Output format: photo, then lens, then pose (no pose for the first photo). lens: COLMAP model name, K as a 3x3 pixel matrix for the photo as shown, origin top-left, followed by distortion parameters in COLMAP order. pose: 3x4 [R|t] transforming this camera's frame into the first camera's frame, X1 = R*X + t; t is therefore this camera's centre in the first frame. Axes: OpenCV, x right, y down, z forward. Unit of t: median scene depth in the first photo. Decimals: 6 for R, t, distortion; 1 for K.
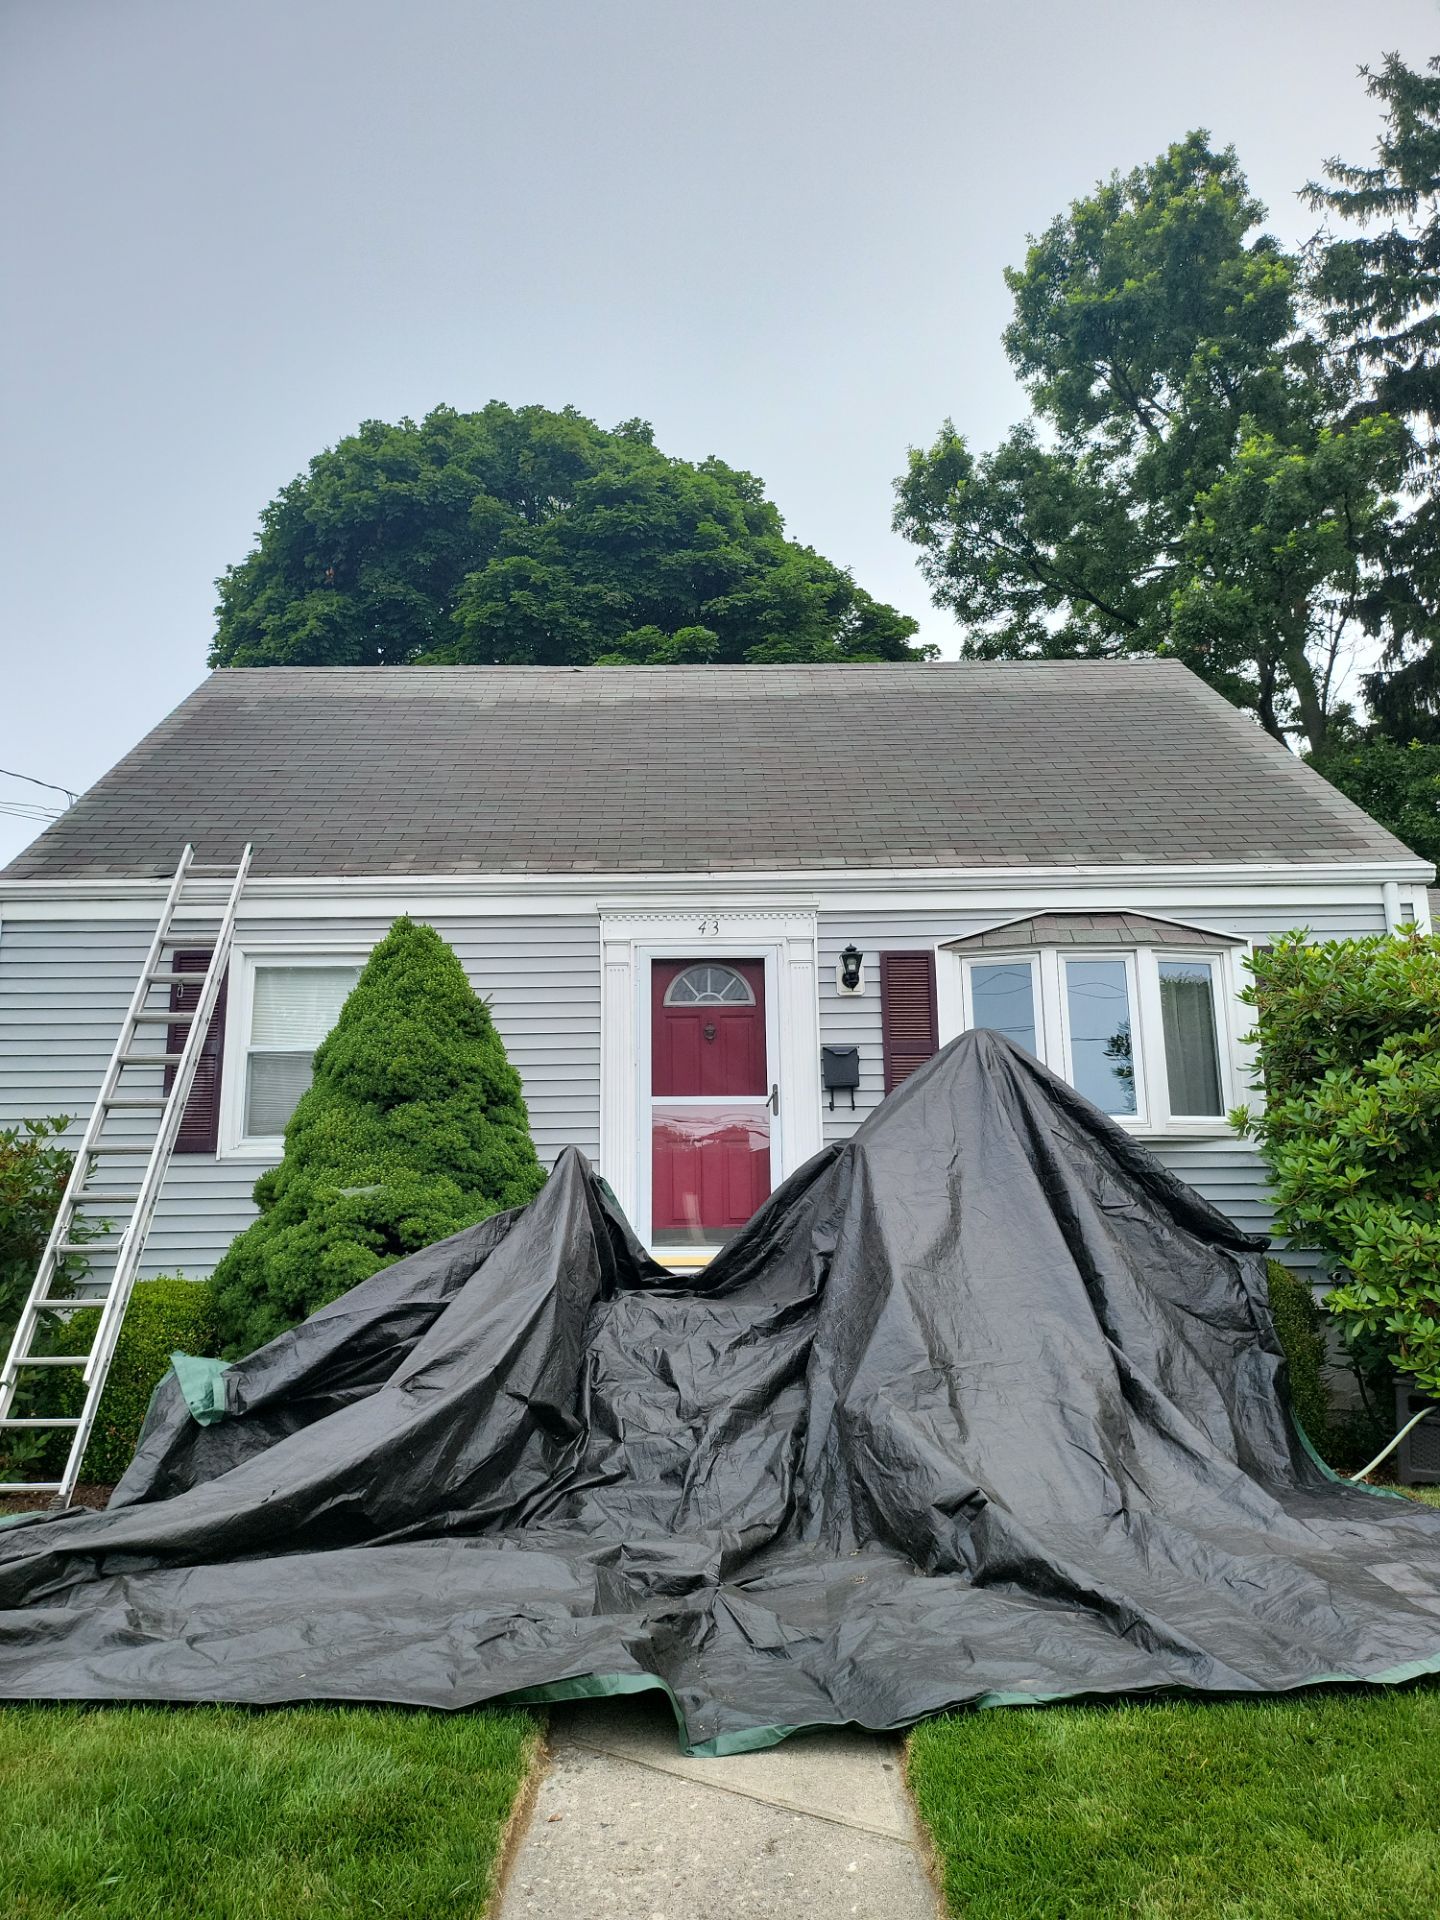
lens RADIAL K [[1311.9, 0, 718.9], [0, 1311.9, 961.0], [0, 0, 1]] dist [0.036302, -0.051808]
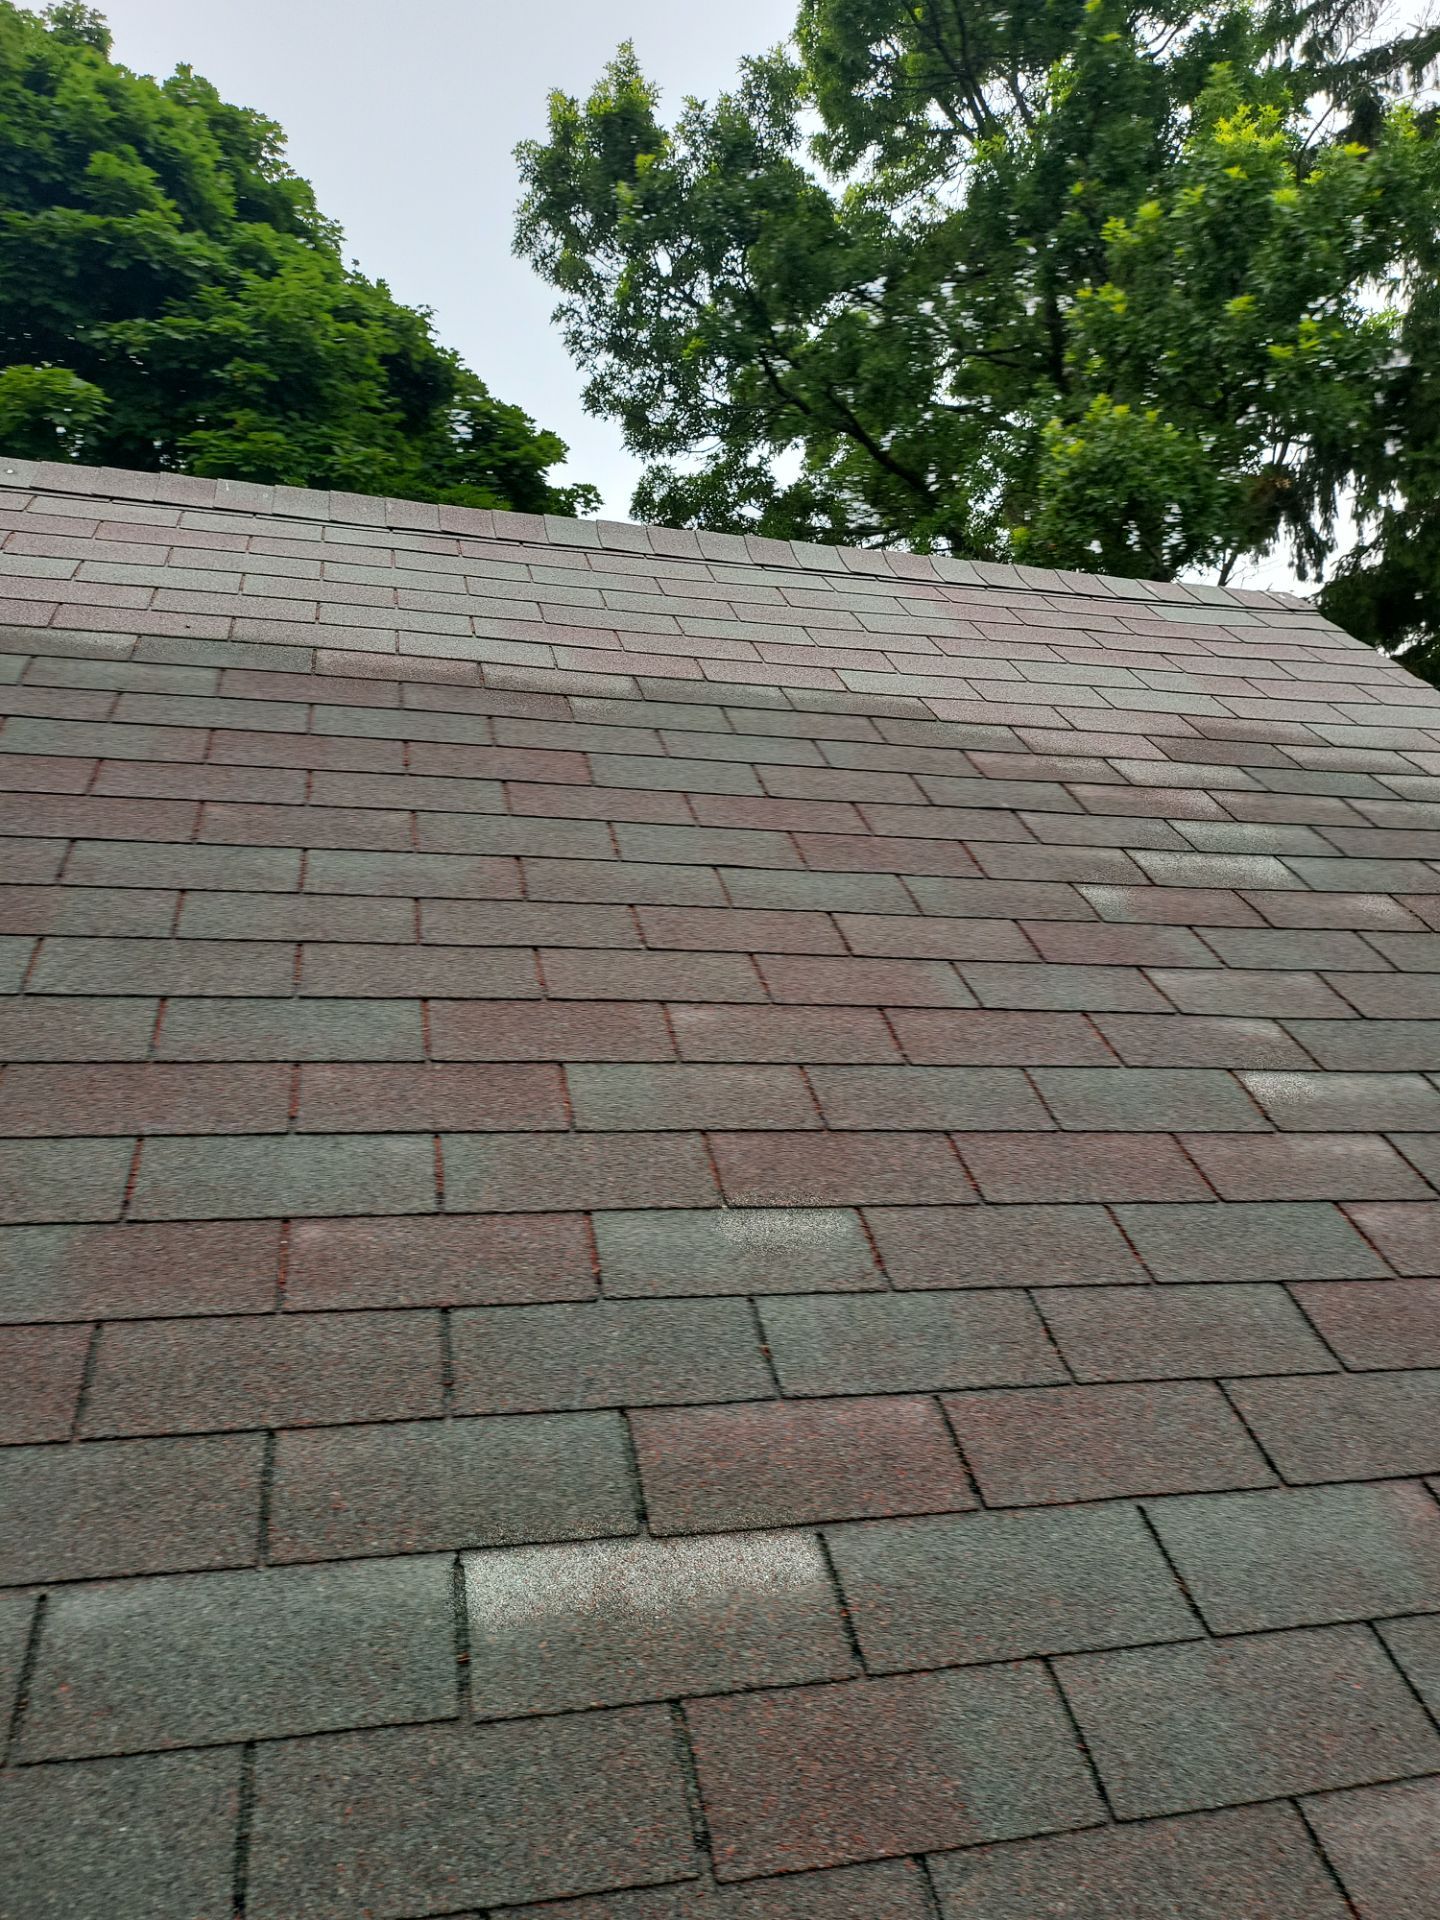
lens RADIAL K [[1311.9, 0, 725.4], [0, 1311.9, 968.2], [0, 0, 1]] dist [0.036302, -0.051808]
pose [[0.967058, 0.033138, 0.252390, 0.087178], [-0.060075, 0.993194, 0.099781, -0.093981], [-0.247366, -0.111656, 0.962467, 0.420108]]
